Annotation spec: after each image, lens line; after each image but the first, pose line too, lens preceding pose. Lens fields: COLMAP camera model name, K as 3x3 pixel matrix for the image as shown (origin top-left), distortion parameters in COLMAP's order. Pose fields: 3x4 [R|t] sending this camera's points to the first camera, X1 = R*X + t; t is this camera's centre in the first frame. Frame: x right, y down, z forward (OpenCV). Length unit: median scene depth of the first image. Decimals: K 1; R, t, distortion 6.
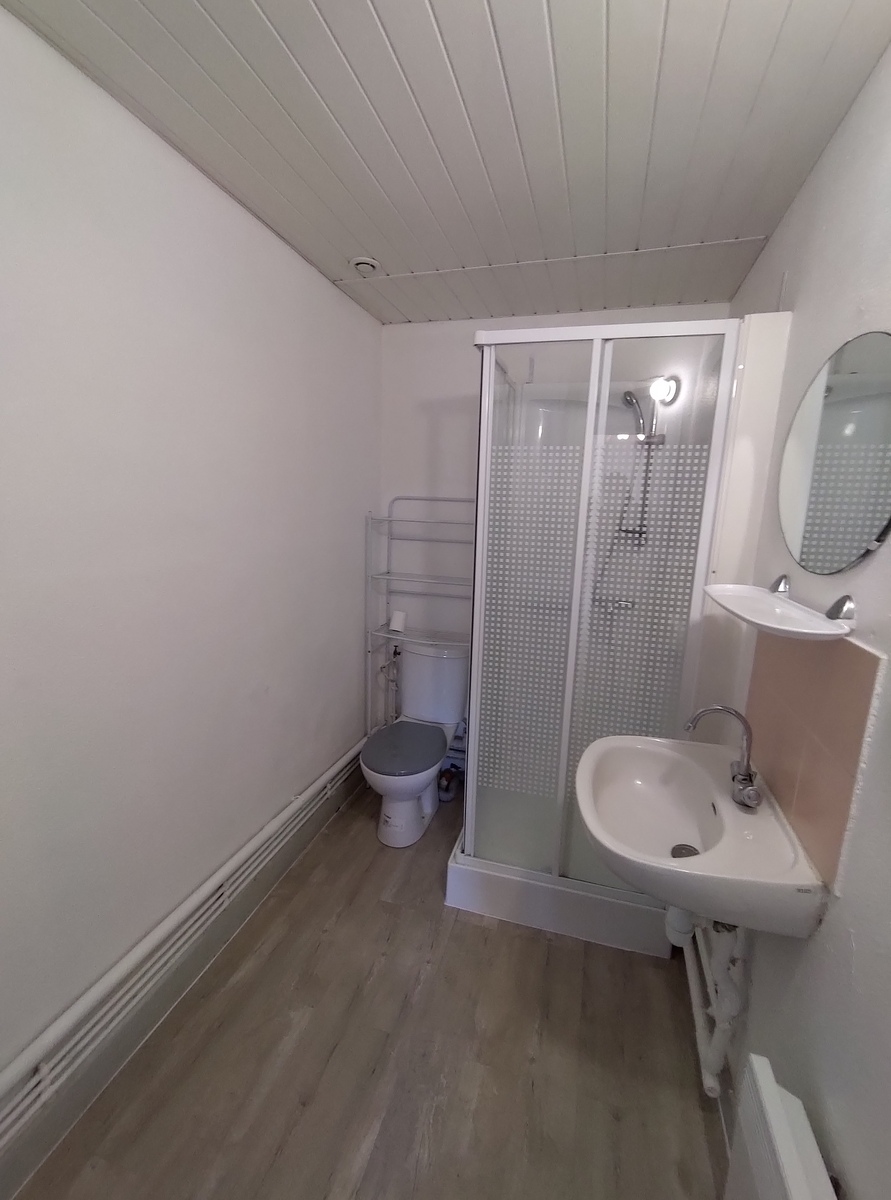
lens RADIAL K [[520.0, 0, 444.2], [0, 520.0, 604.2], [0, 0, 1]] dist [0.001117, 0.001361]
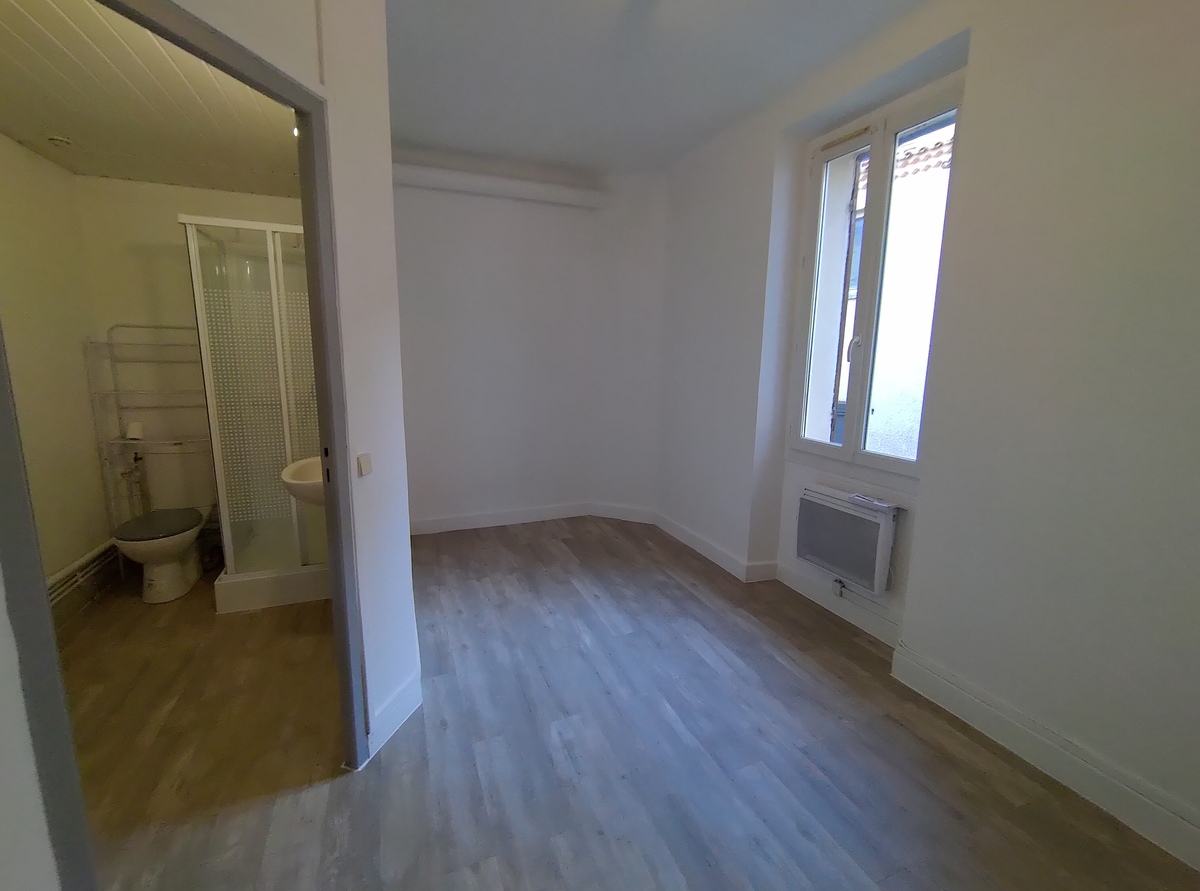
lens RADIAL K [[520.0, 0, 603.6], [0, 520.0, 438.8], [0, 0, 1]] dist [0.001117, 0.001361]
pose [[0.775594, -0.124652, 0.618802, 0.001411], [0.128690, 0.990944, 0.038319, 0.146398], [-0.617975, 0.049913, 0.784612, -0.589236]]
